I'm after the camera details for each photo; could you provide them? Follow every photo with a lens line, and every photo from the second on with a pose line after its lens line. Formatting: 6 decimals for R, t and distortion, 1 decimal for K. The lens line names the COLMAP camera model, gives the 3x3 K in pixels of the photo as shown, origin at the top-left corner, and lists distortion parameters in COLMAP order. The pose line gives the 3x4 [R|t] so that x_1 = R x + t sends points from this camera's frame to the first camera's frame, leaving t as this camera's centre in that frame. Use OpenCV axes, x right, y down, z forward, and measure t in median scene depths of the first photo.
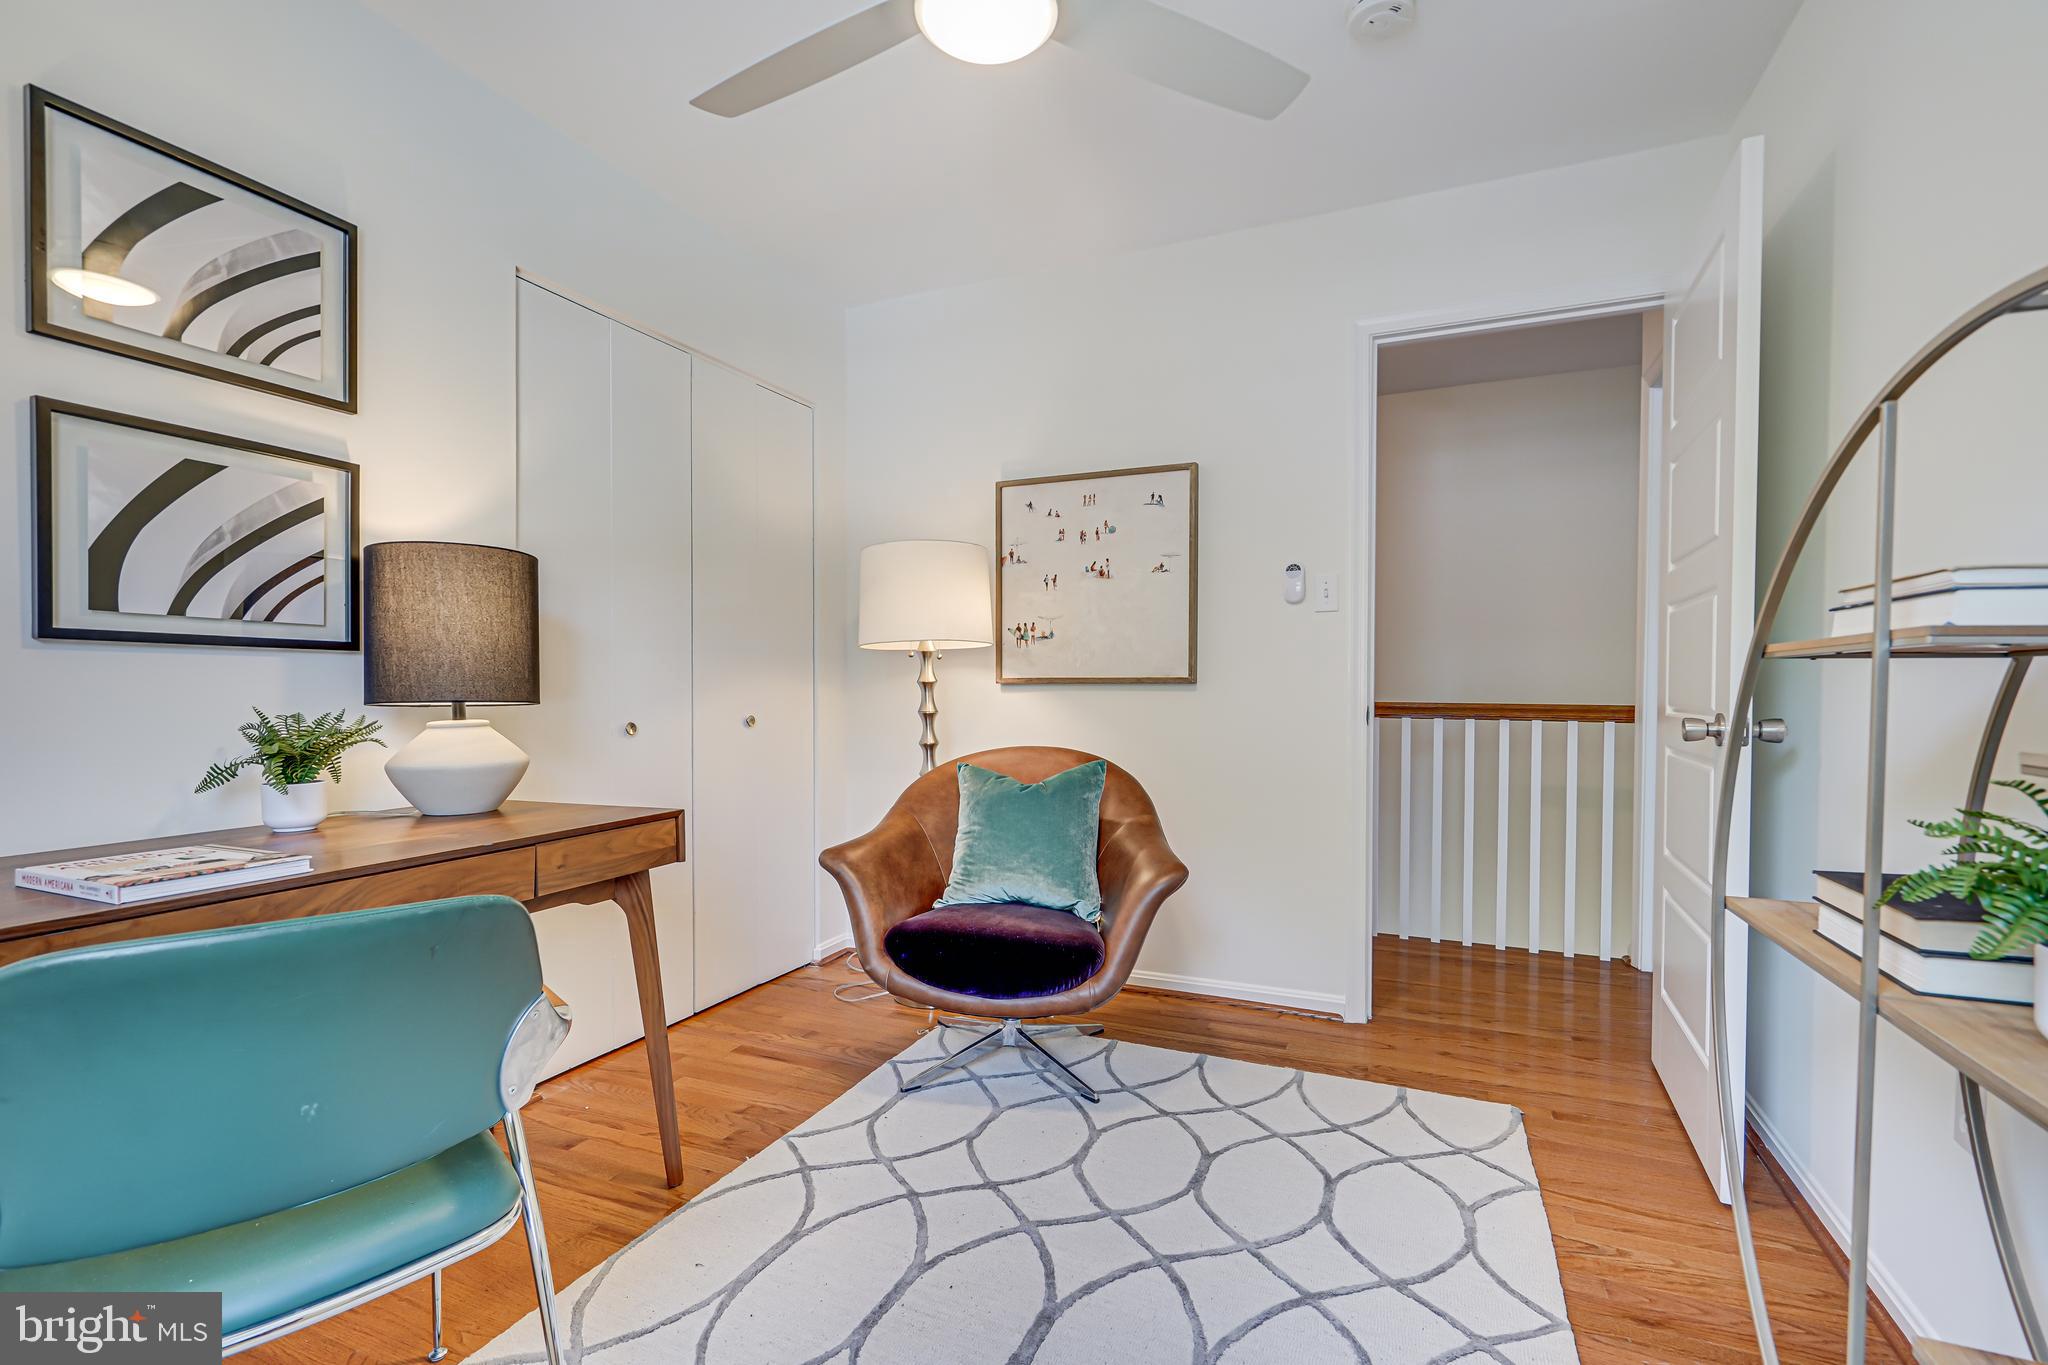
lens RADIAL K [[939.3, 0, 1020.8], [0, 939.3, 691.2], [0, 0, 1]] dist [-0.003283, -0.000301]
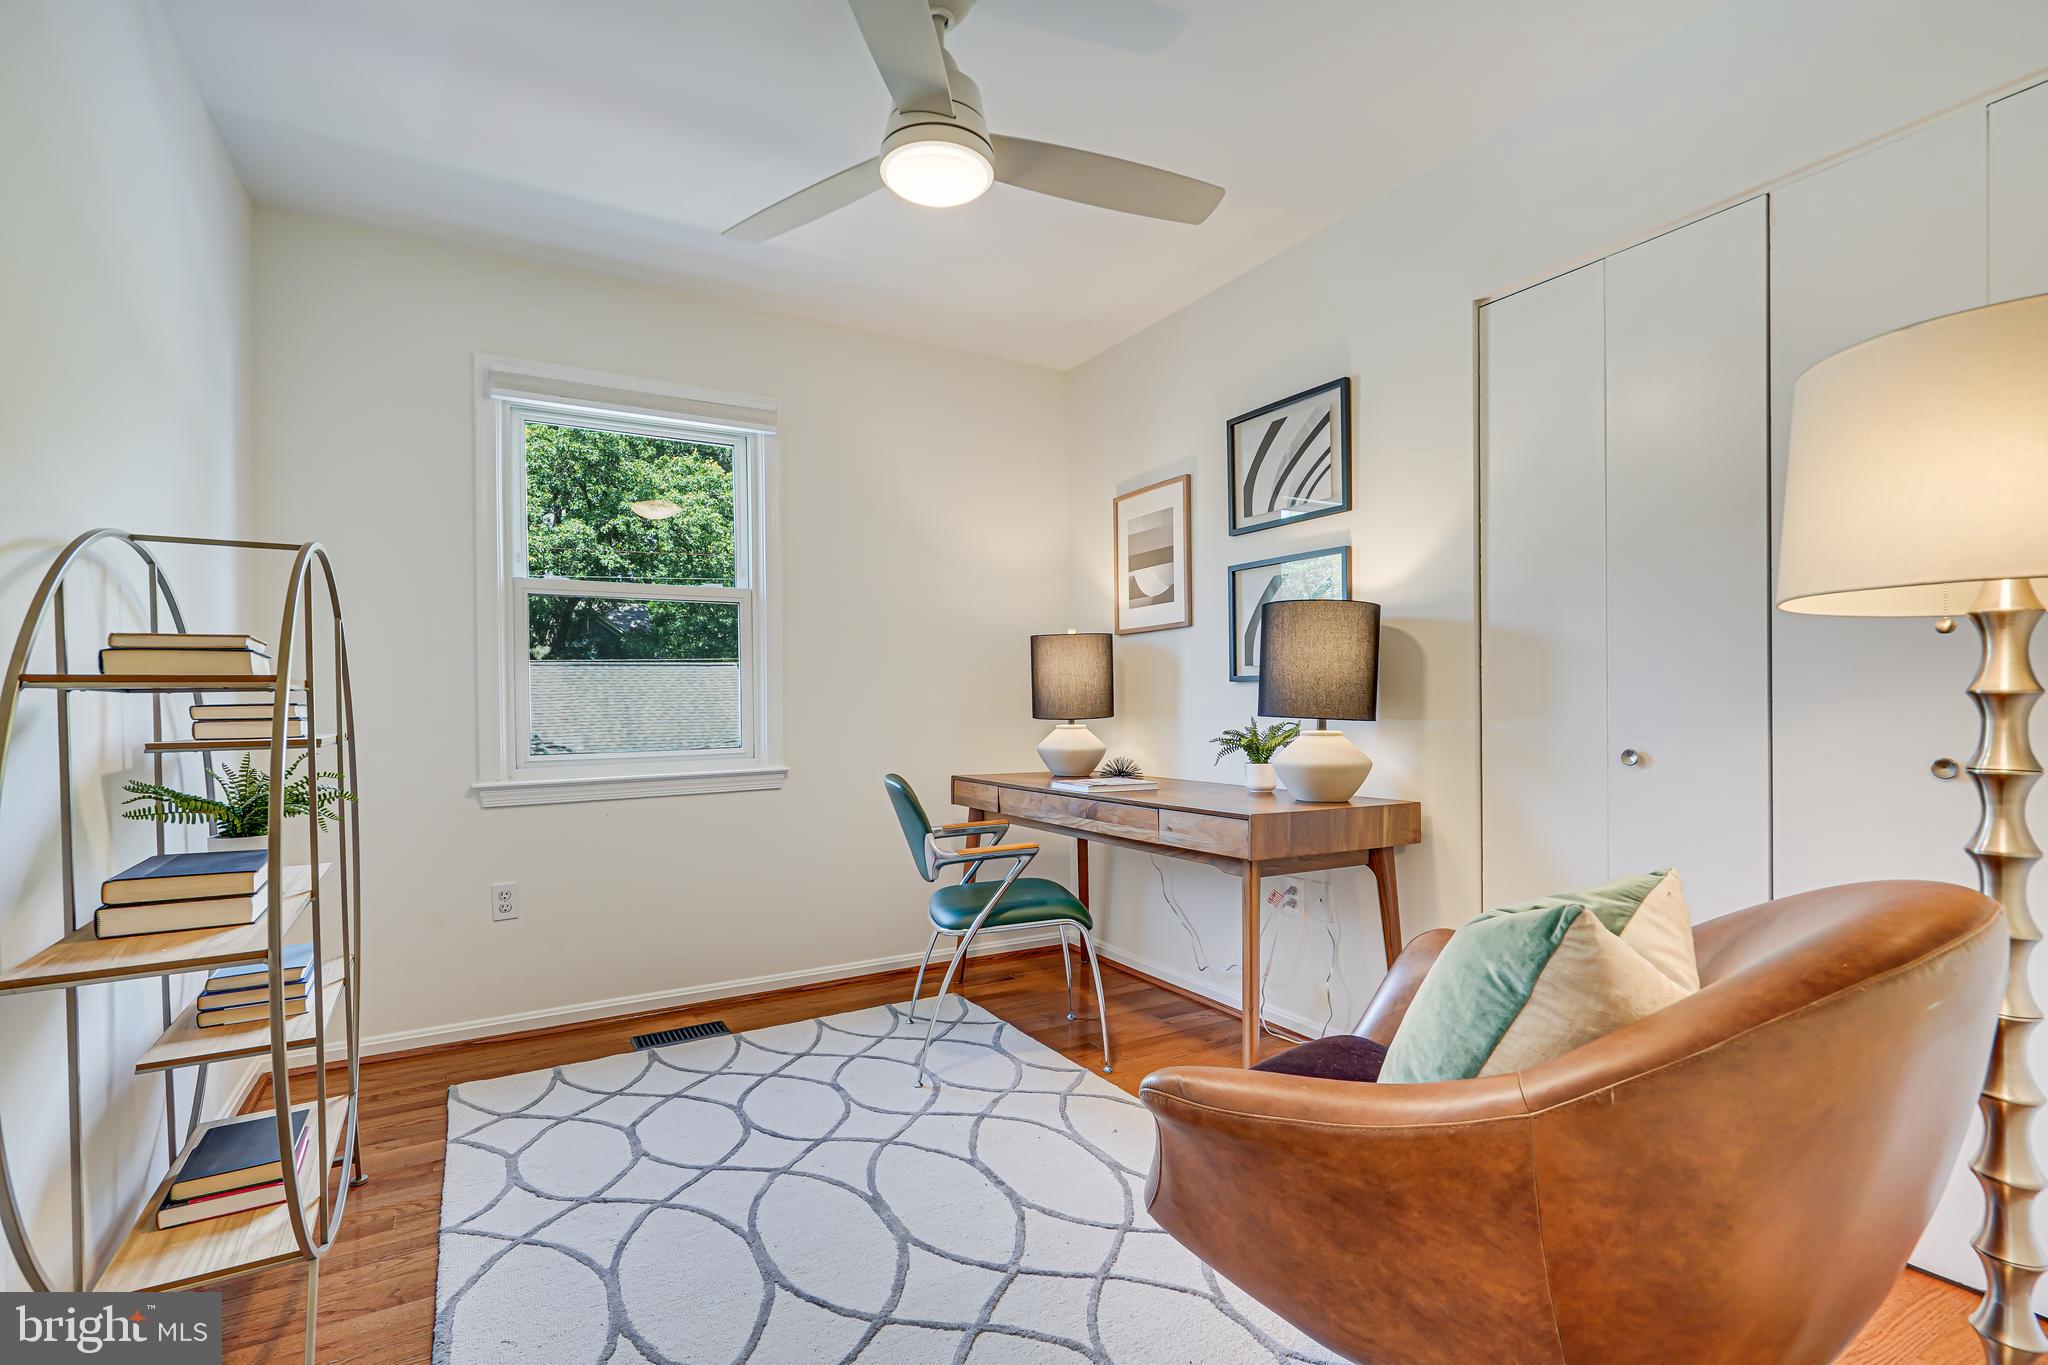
lens RADIAL K [[941.2, 0, 1022.8], [0, 941.2, 694.2], [0, 0, 1]] dist [0.001110, 0.000085]
pose [[-0.589544, -0.004479, -0.807724, 0.741203], [0.003256, 0.999963, -0.007921, -0.011429], [0.807730, -0.007299, -0.589508, 1.491714]]
